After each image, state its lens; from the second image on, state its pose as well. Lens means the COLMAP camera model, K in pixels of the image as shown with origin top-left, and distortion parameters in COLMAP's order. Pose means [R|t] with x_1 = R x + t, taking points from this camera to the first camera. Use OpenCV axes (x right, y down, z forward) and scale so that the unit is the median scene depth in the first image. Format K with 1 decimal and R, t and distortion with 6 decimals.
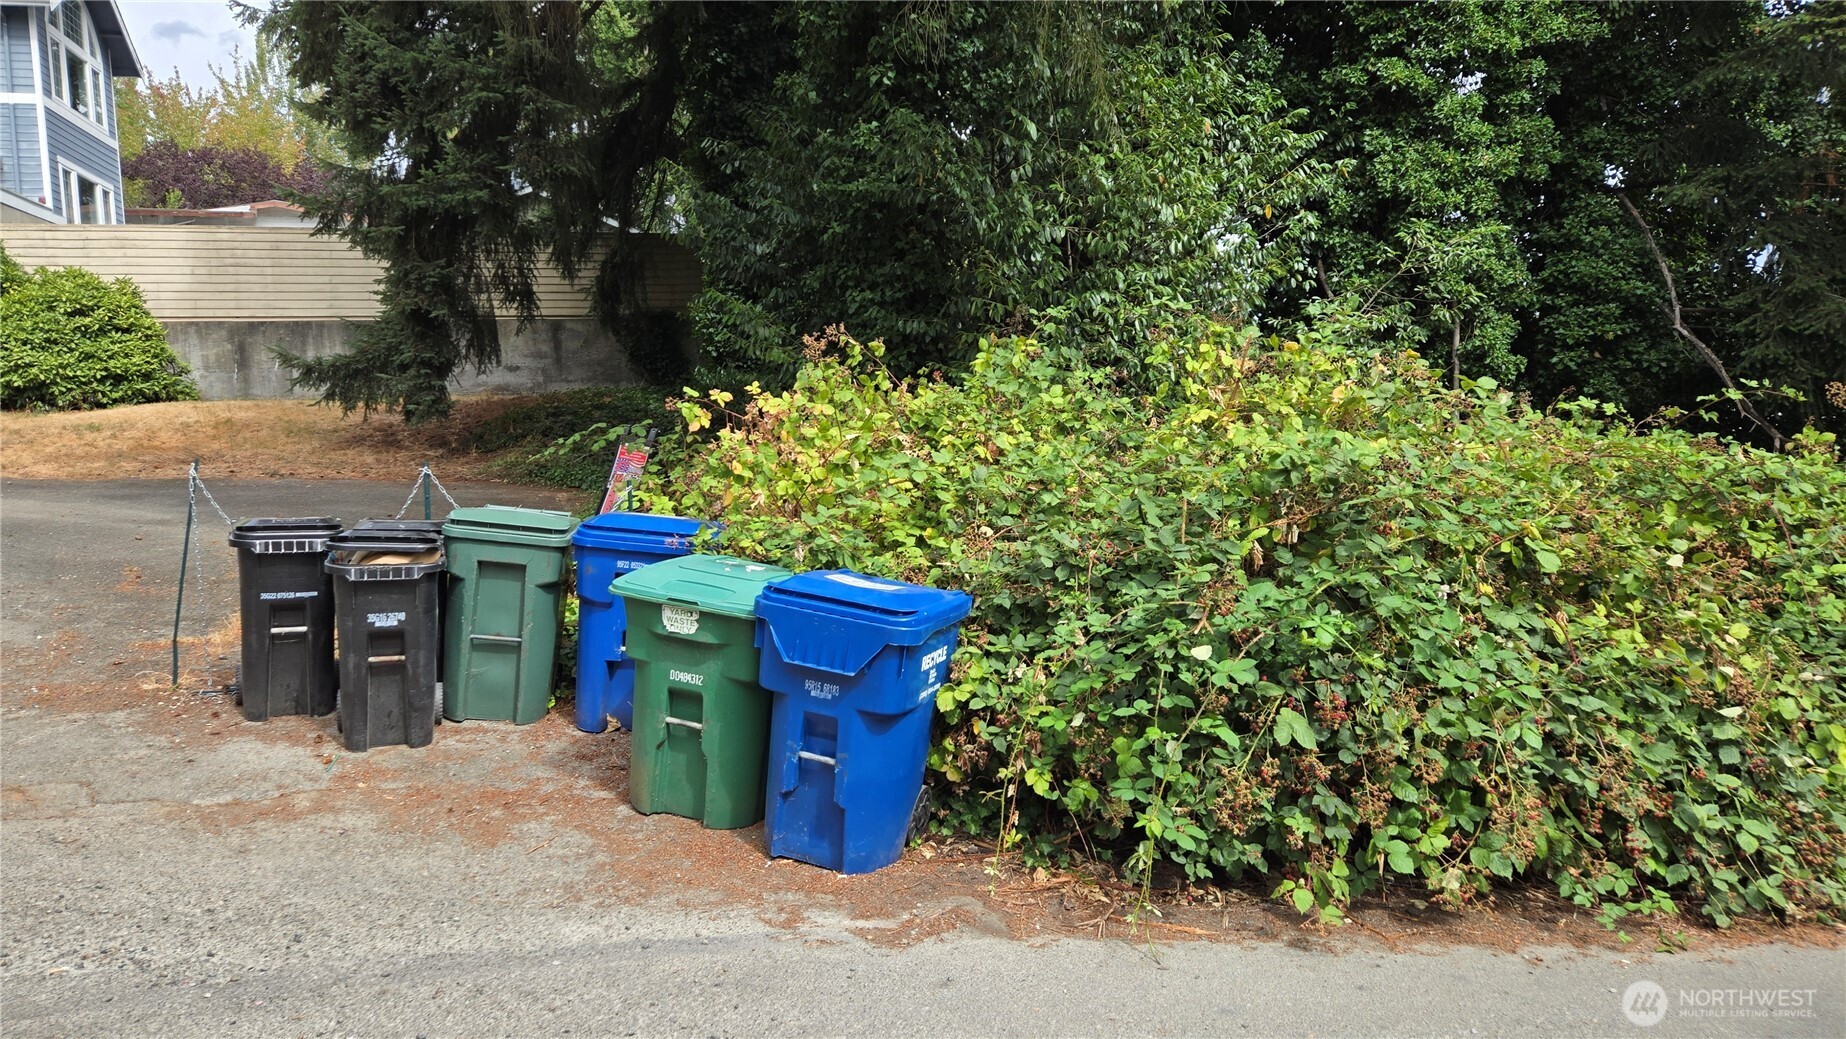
lens RADIAL K [[1219.8, 0, 937.3], [0, 1219.8, 514.3], [0, 0, 1]] dist [0.082596, -0.064794]
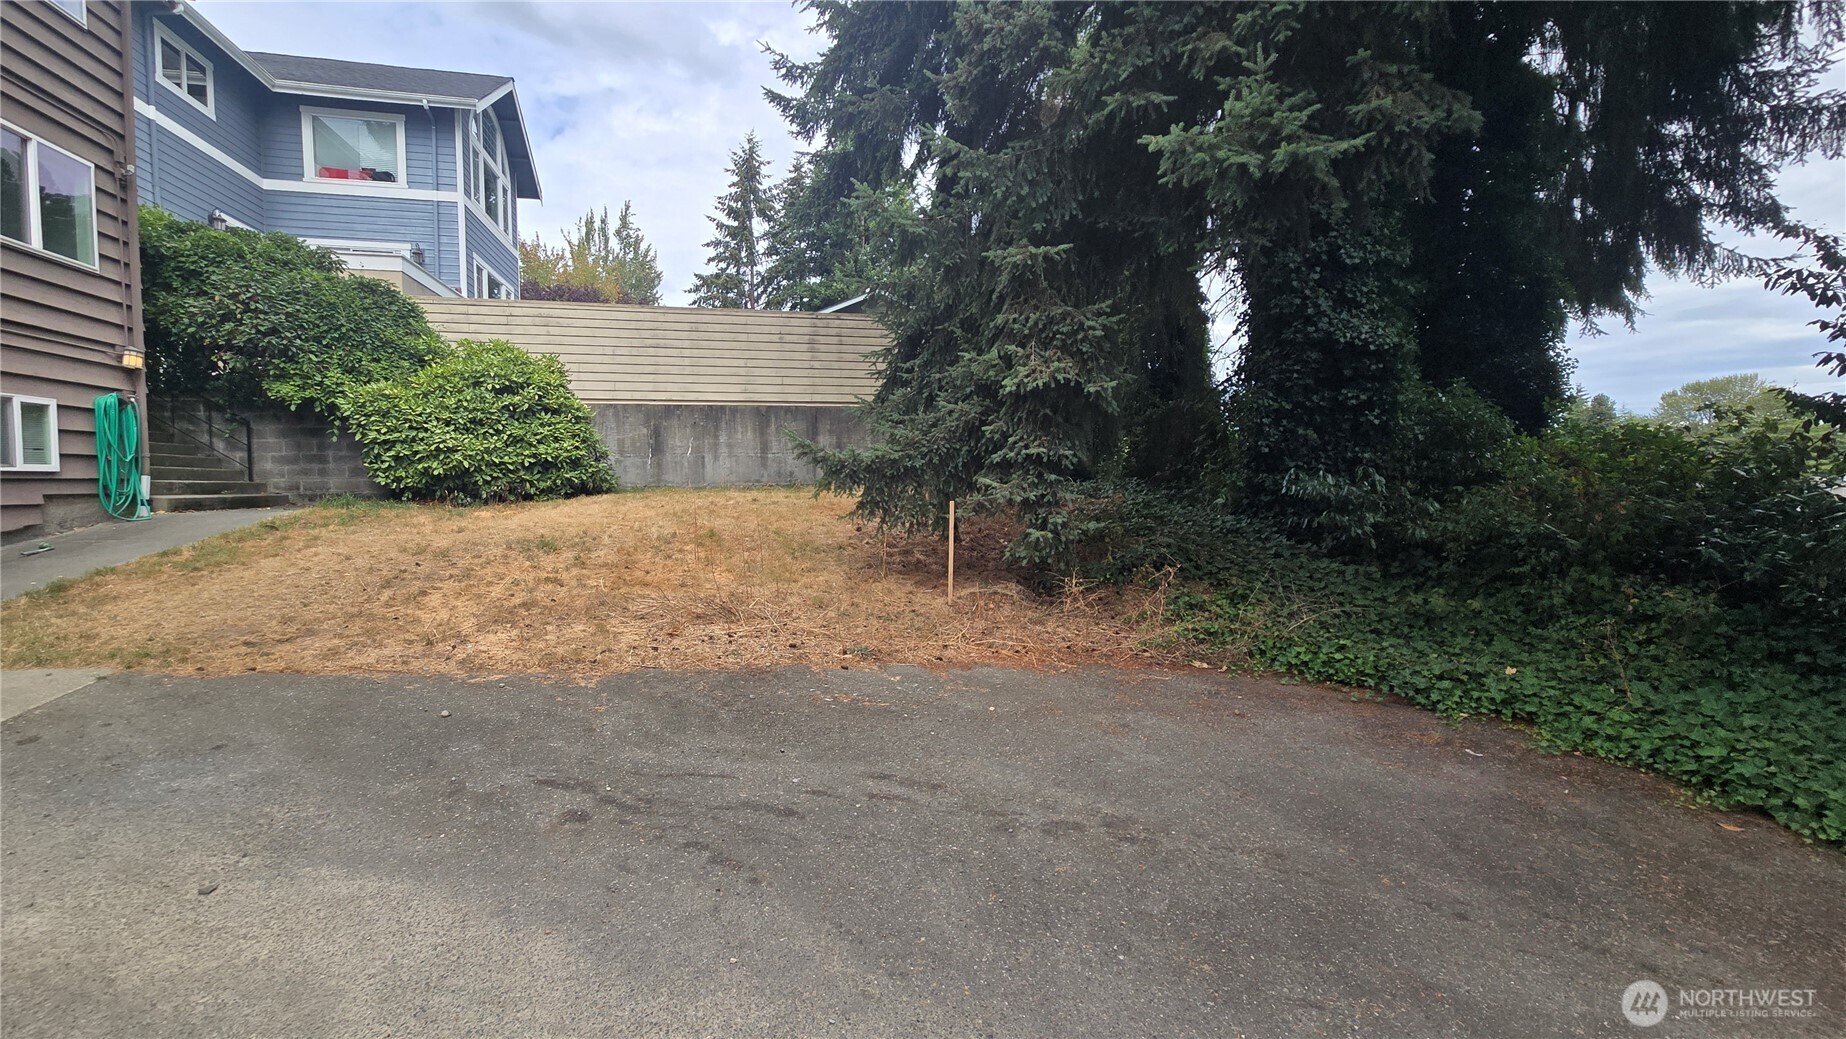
lens RADIAL K [[751.7, 0, 927.6], [0, 751.7, 517.2], [0, 0, 1]] dist [-0.000177, -0.000053]
pose [[0.999074, 0.024296, -0.035507, -0.980690], [-0.025121, 0.999420, -0.022972, -0.178466], [0.034929, 0.023843, 0.999105, 1.283211]]
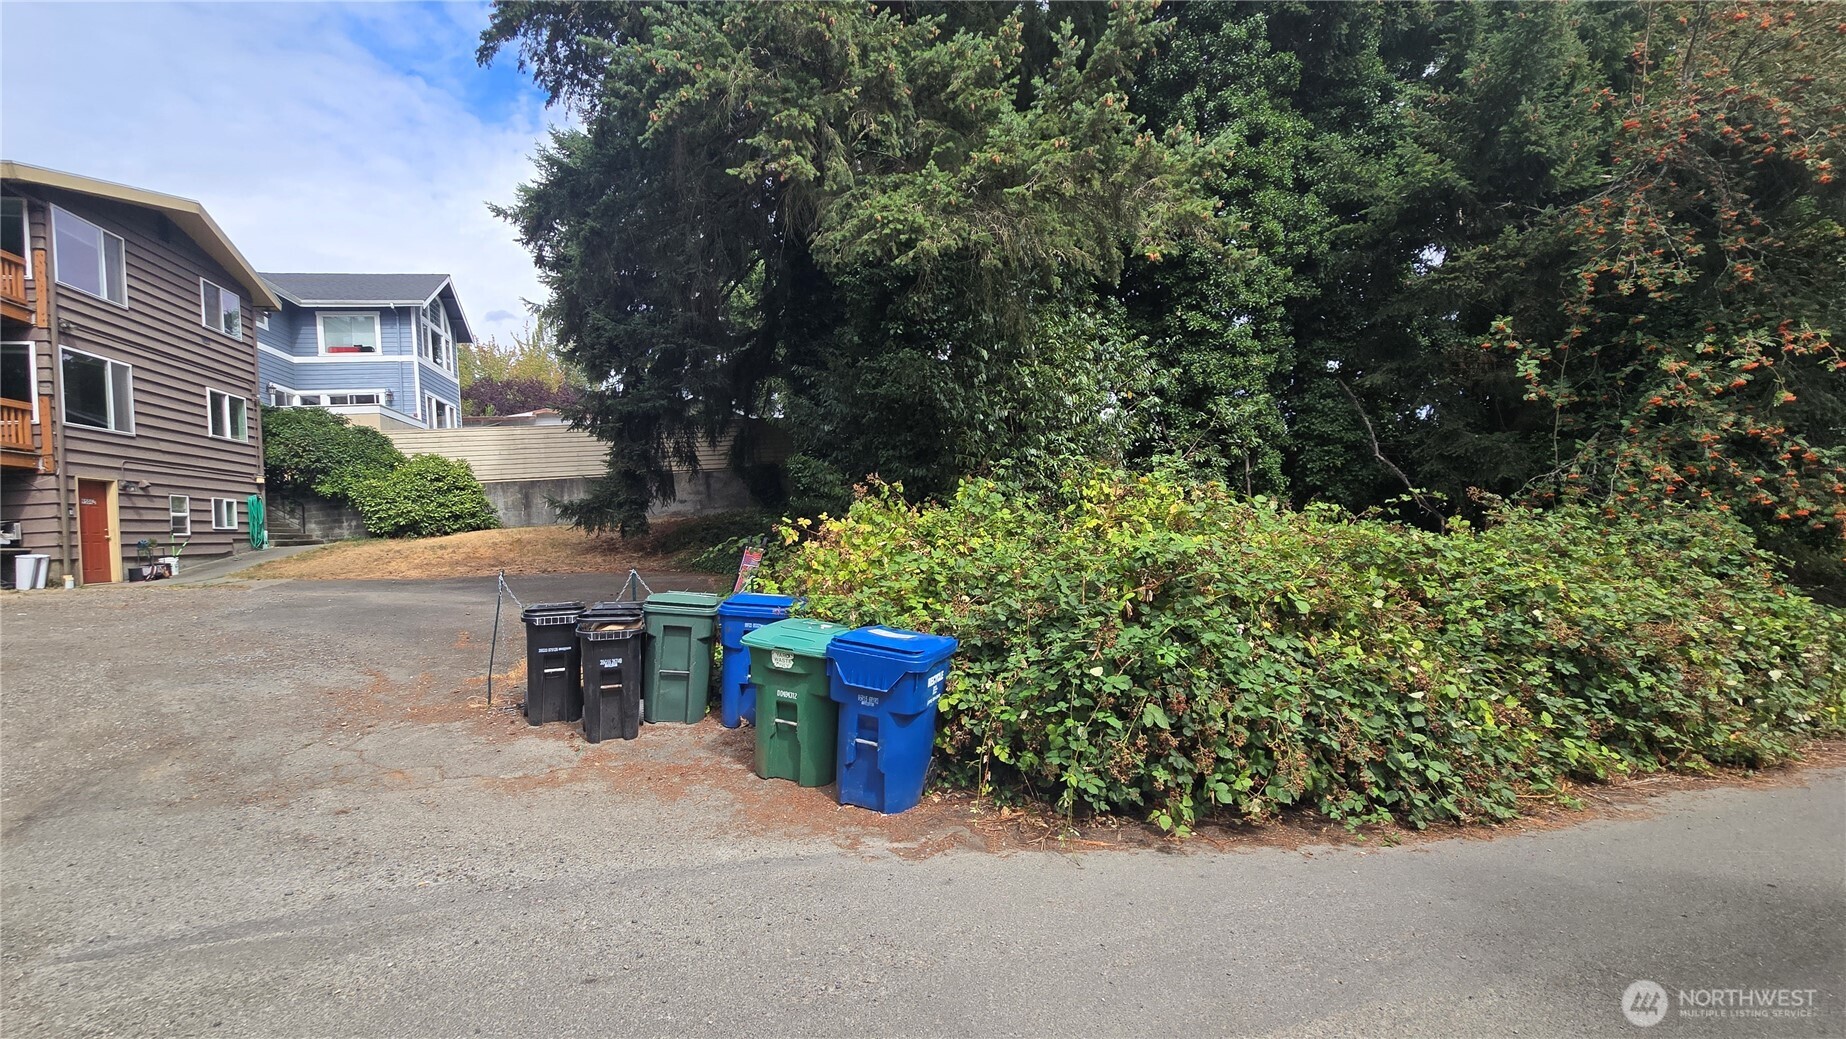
lens RADIAL K [[751.7, 0, 923.4], [0, 751.7, 516.8], [0, 0, 1]] dist [-0.000177, -0.000053]
pose [[0.999136, -0.035684, -0.021290, 0.007874], [0.033857, 0.996162, -0.080718, -0.014527], [0.024089, 0.079928, 0.996510, -0.022018]]
